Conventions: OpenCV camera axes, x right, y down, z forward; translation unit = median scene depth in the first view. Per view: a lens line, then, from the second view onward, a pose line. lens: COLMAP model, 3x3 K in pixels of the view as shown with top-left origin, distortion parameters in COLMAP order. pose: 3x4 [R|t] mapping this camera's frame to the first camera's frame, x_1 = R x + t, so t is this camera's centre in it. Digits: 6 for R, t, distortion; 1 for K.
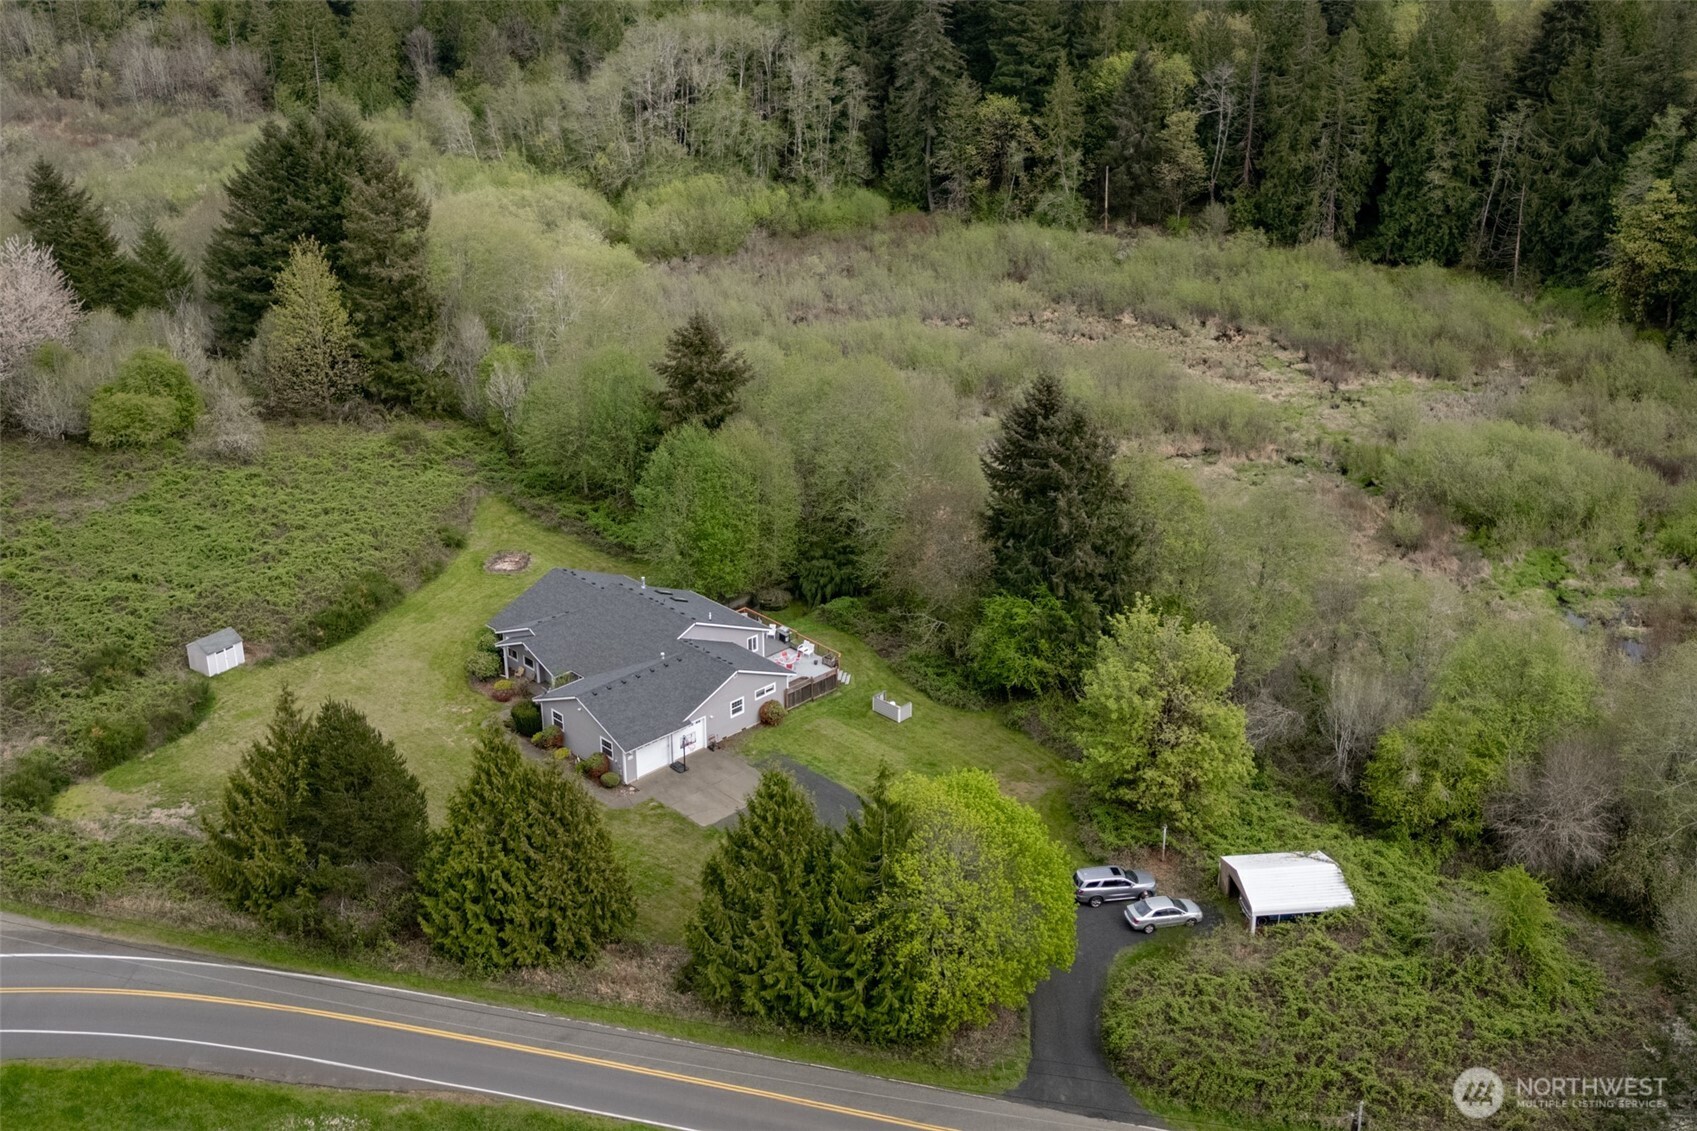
lens RADIAL K [[1746.0, 0, 846.0], [0, 1746.0, 558.4], [0, 0, 1]] dist [0.104584, -0.211173]
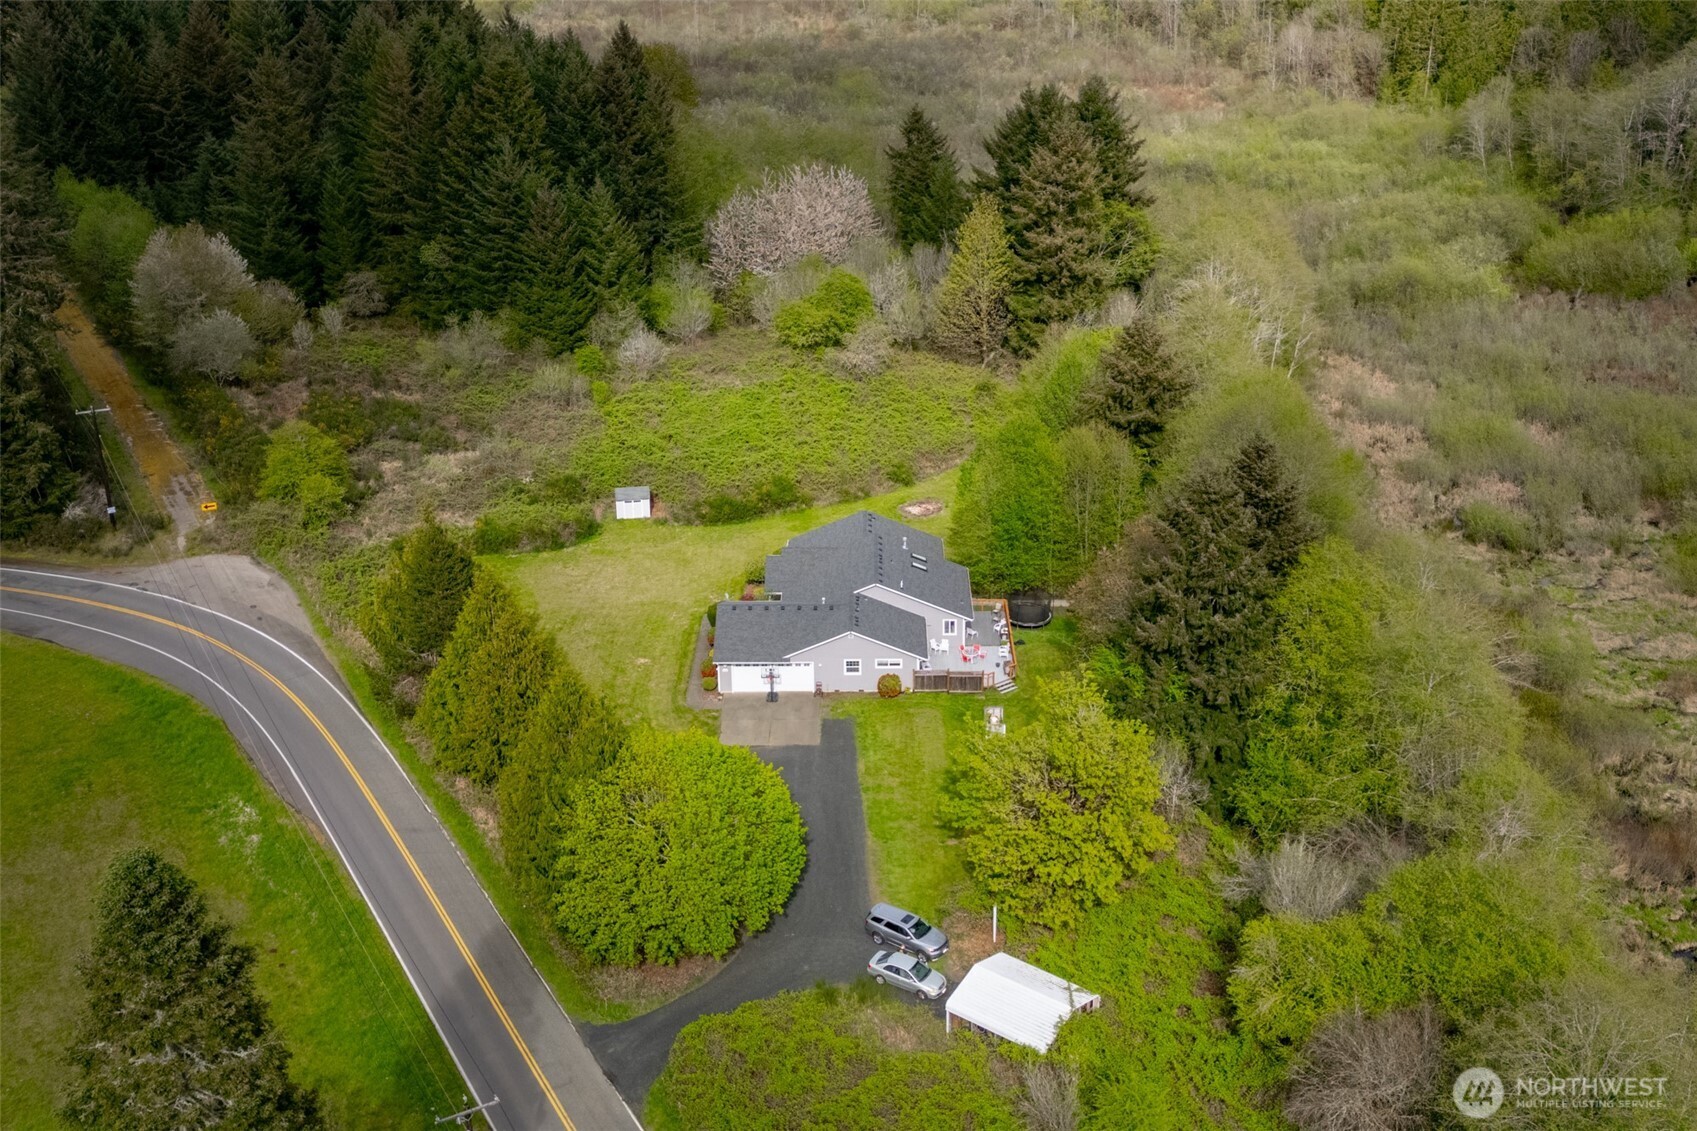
lens RADIAL K [[1746.0, 0, 846.0], [0, 1746.0, 558.4], [0, 0, 1]] dist [0.104584, -0.211173]
pose [[0.707880, 0.277343, -0.649605, 0.484530], [-0.273066, 0.955635, 0.110437, -0.074530], [0.651415, 0.099209, 0.752208, 0.162539]]
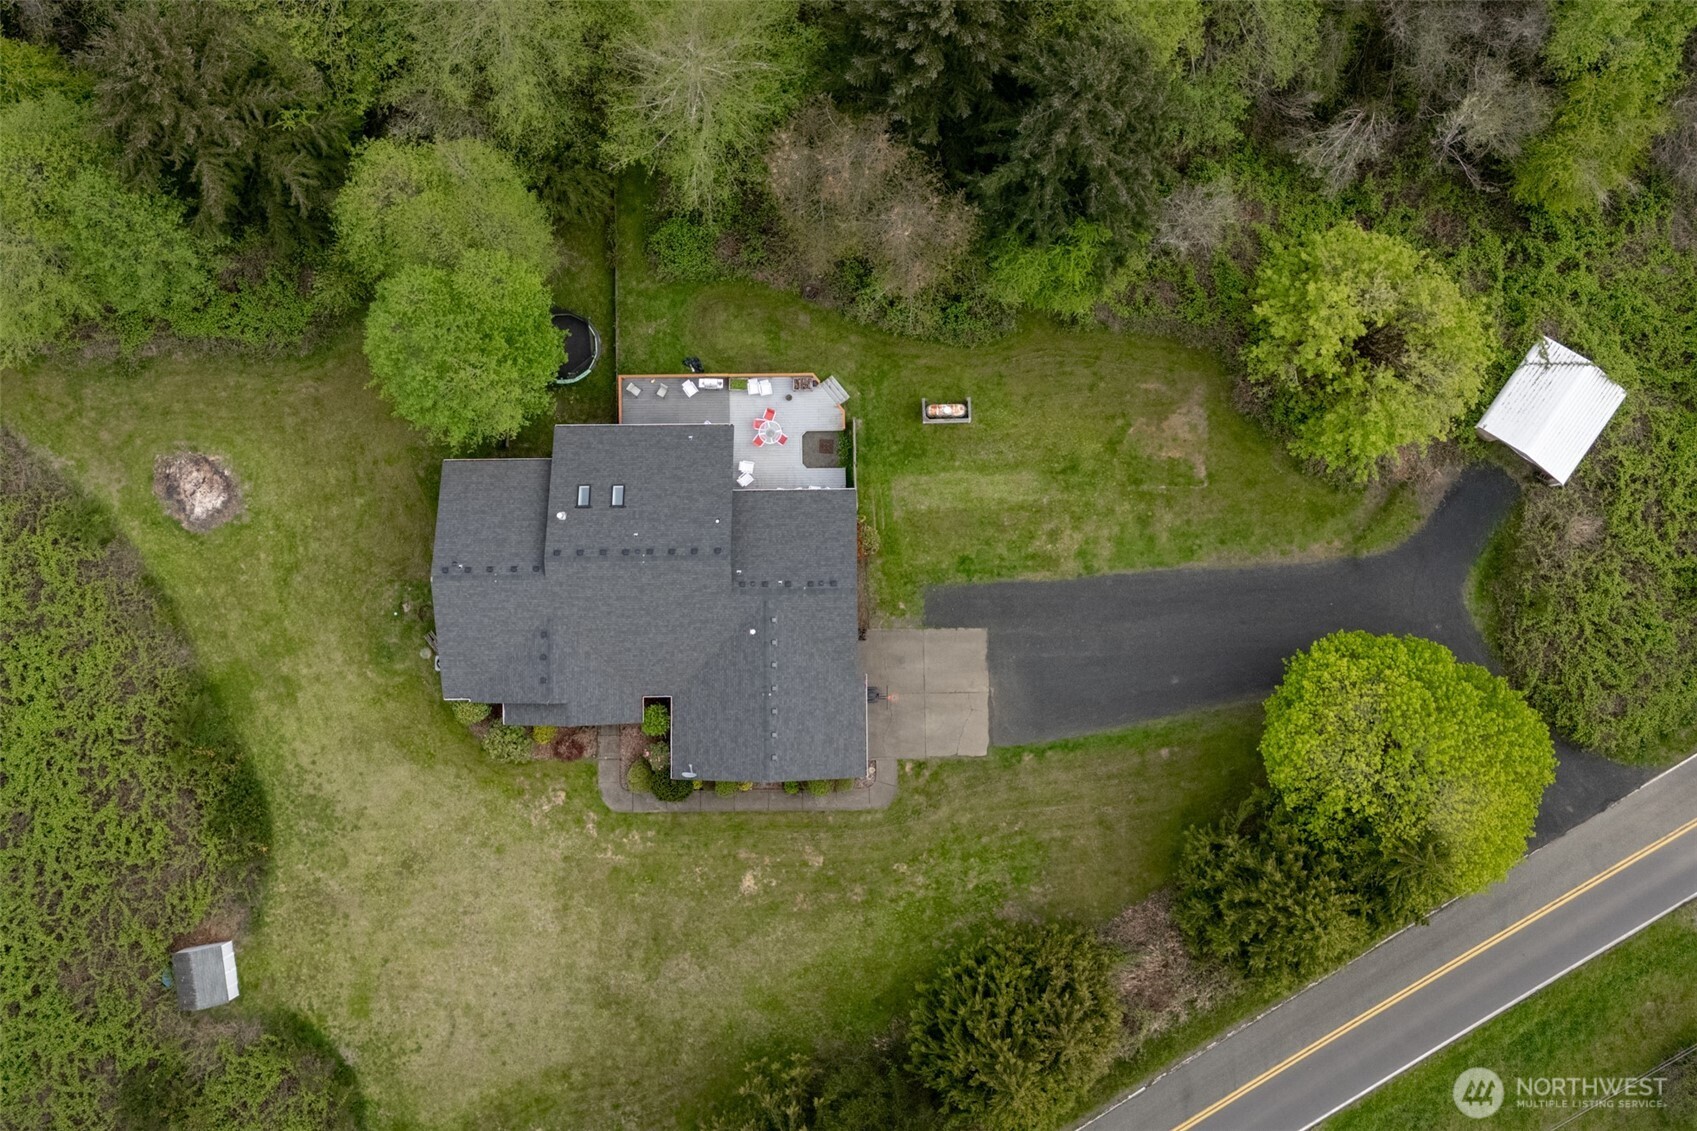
lens RADIAL K [[1746.0, 0, 846.0], [0, 1746.0, 558.4], [0, 0, 1]] dist [0.104584, -0.211173]
pose [[0.689172, -0.724565, 0.006870, -0.047953], [0.306310, 0.299914, 0.903452, -0.510240], [-0.656670, -0.620530, 0.428634, 0.545308]]
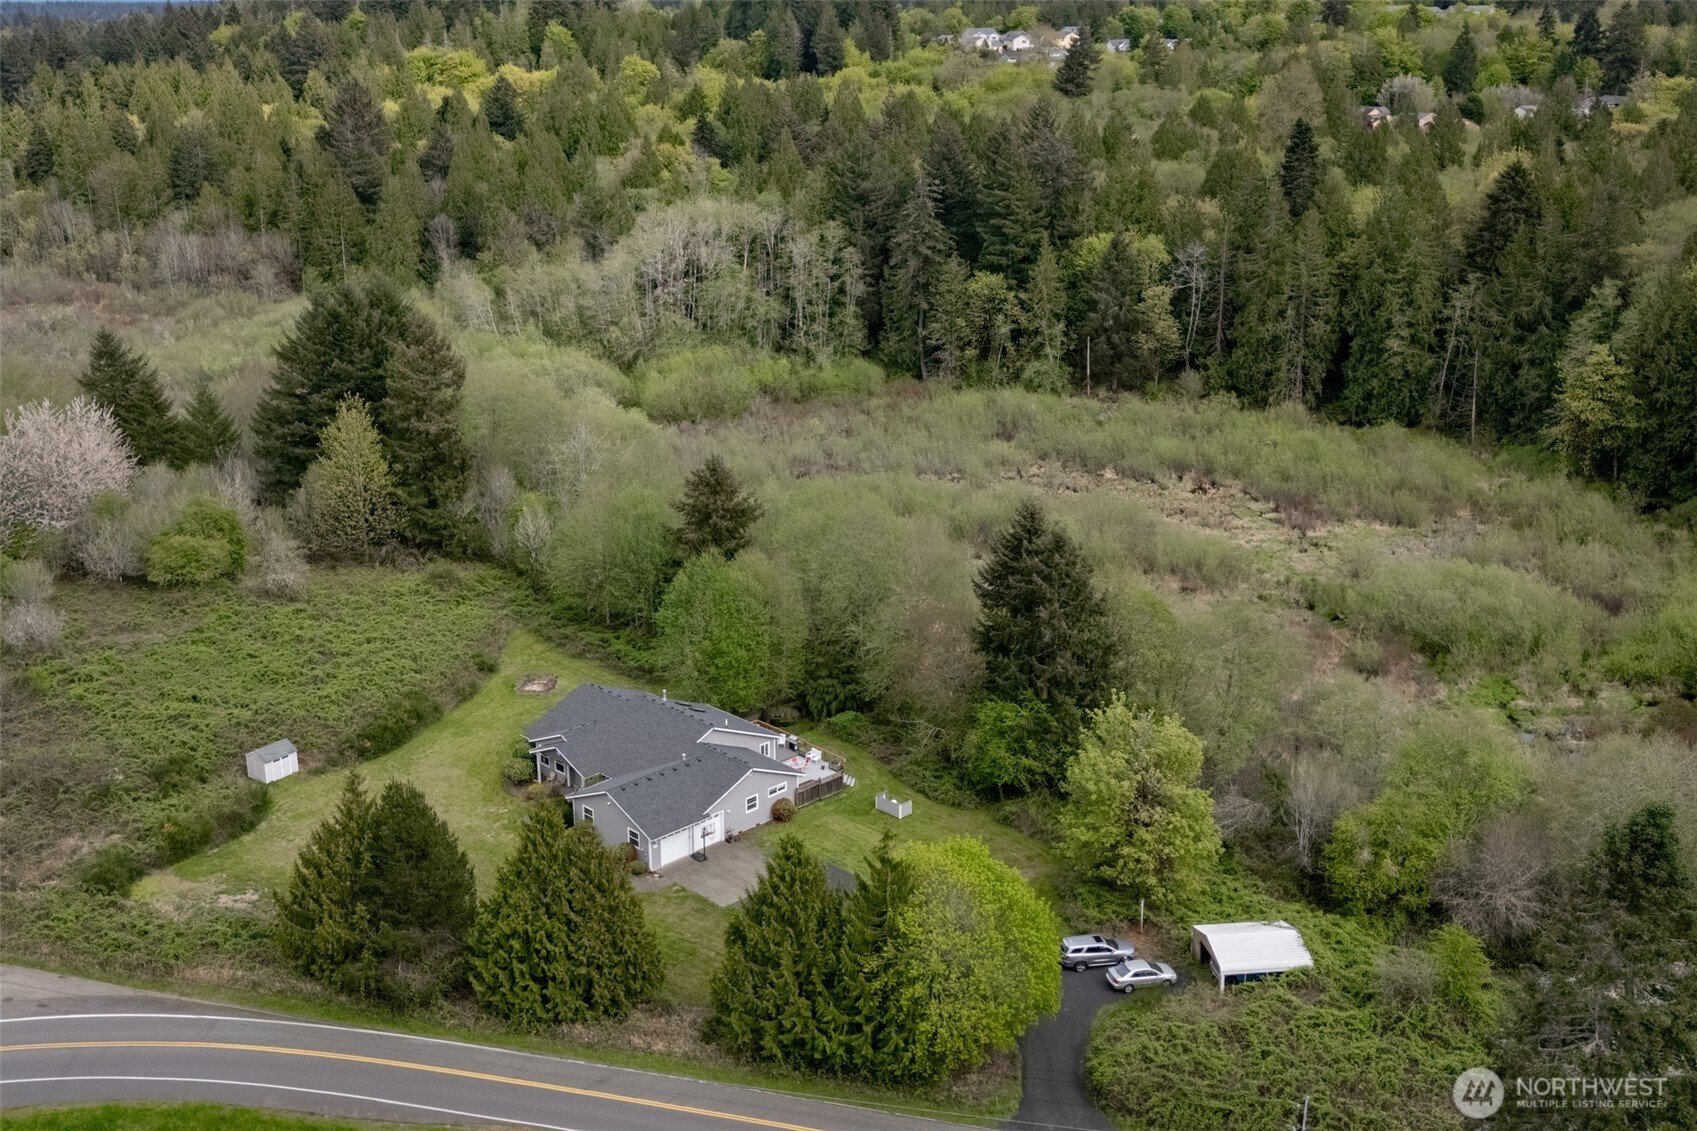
lens RADIAL K [[1741.4, 0, 846.8], [0, 1741.4, 563.1], [0, 0, 1]] dist [0.133222, -0.357897]
pose [[0.999987, -0.003860, 0.003447, -0.004959], [0.004184, 0.995016, -0.099629, 0.036155], [-0.003045, 0.099642, 0.995019, -0.083728]]
